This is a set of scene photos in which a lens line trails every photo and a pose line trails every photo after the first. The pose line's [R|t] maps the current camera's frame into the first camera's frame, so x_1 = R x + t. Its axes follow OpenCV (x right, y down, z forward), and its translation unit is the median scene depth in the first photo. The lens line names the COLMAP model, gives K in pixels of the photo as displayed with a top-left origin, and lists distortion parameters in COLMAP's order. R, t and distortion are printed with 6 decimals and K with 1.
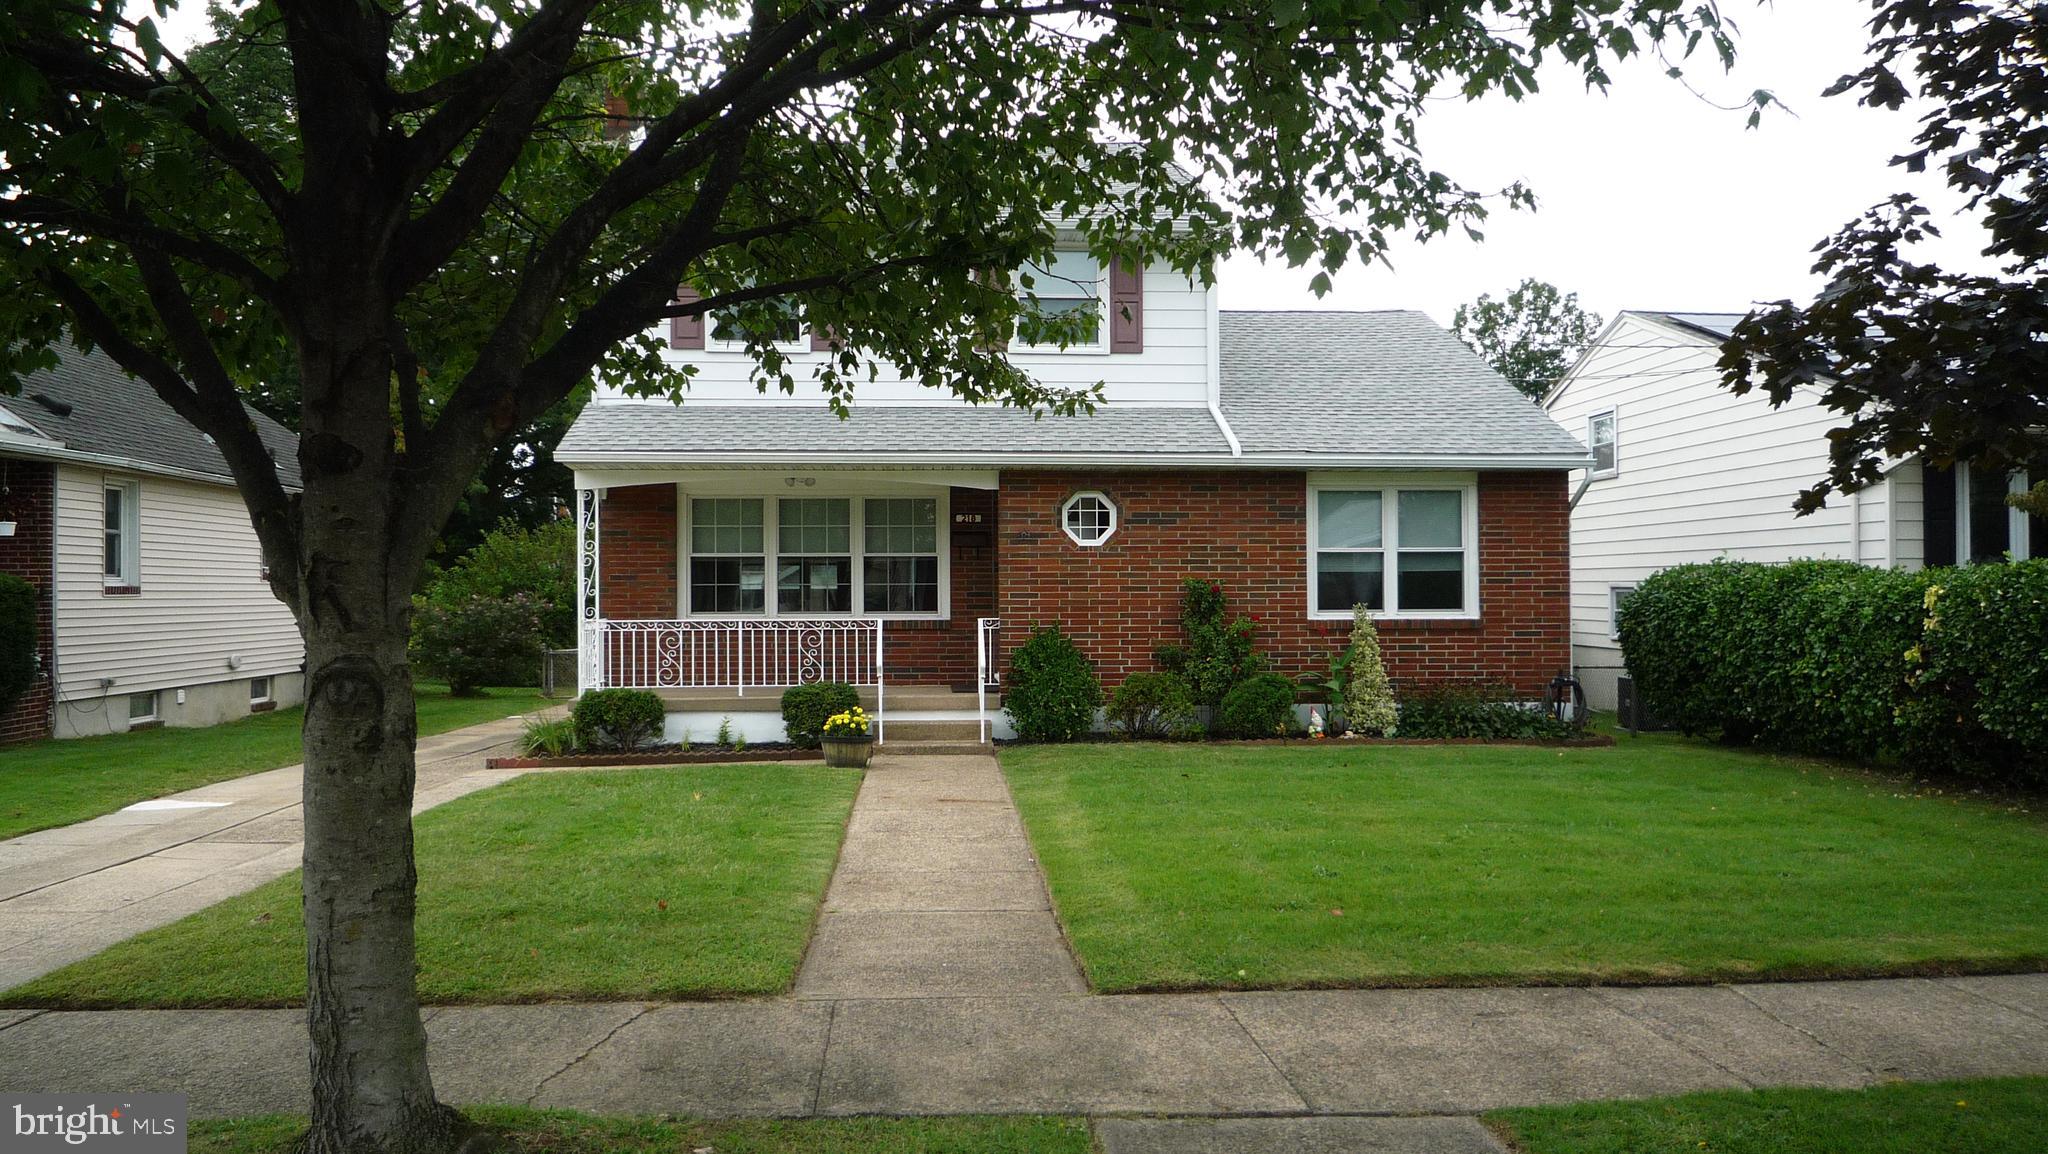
lens RADIAL K [[1553.8, 0, 1023.8], [0, 1553.8, 577.3], [0, 0, 1]] dist [-0.036533, 0.008669]
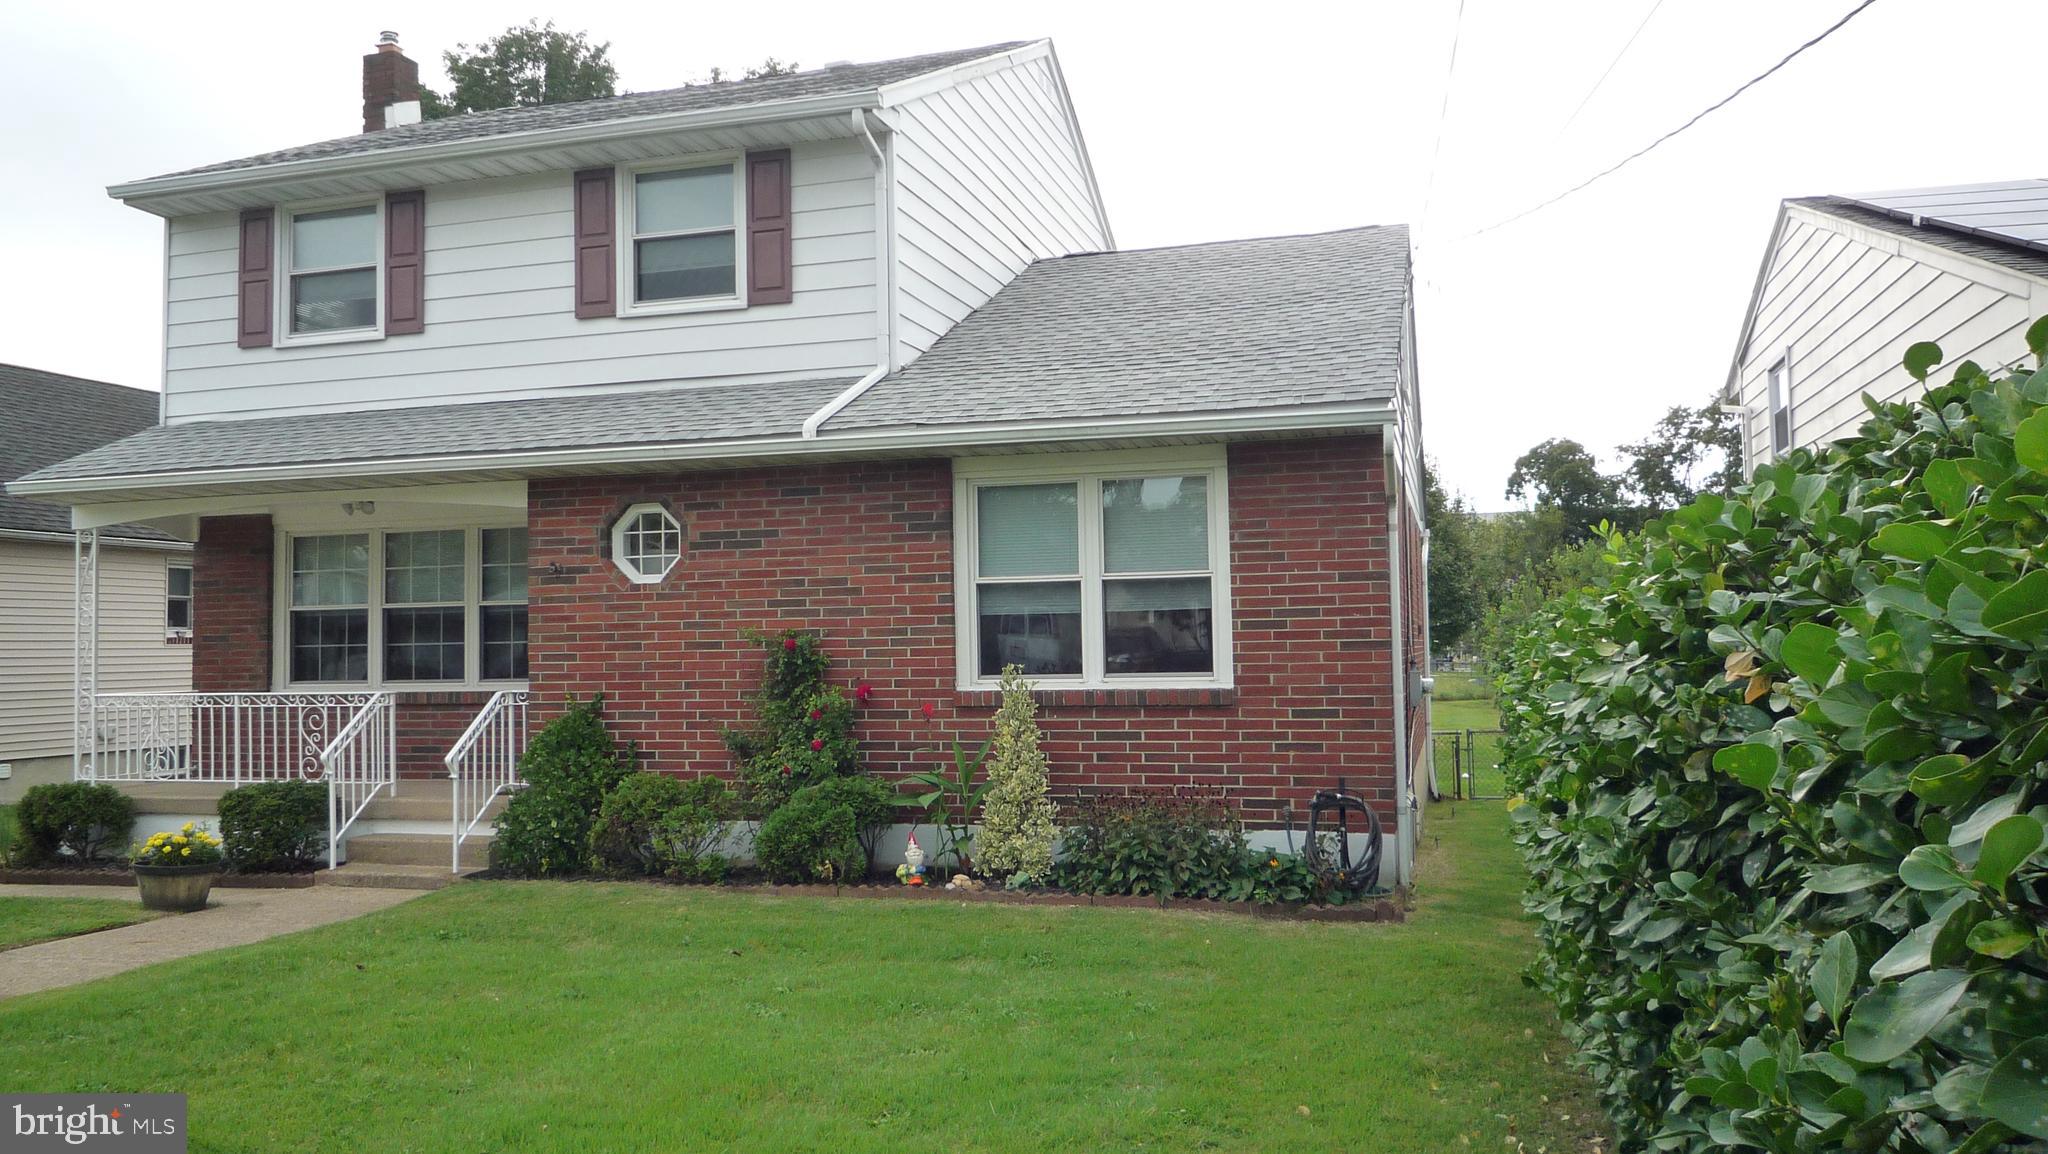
lens RADIAL K [[1553.8, 0, 1022.0], [0, 1553.8, 579.9], [0, 0, 1]] dist [-0.036533, 0.008669]
pose [[0.942158, -0.026986, -0.334080, 0.420723], [0.014360, 0.999088, -0.040206, 0.007938], [0.334860, 0.033083, 0.941687, 0.412147]]
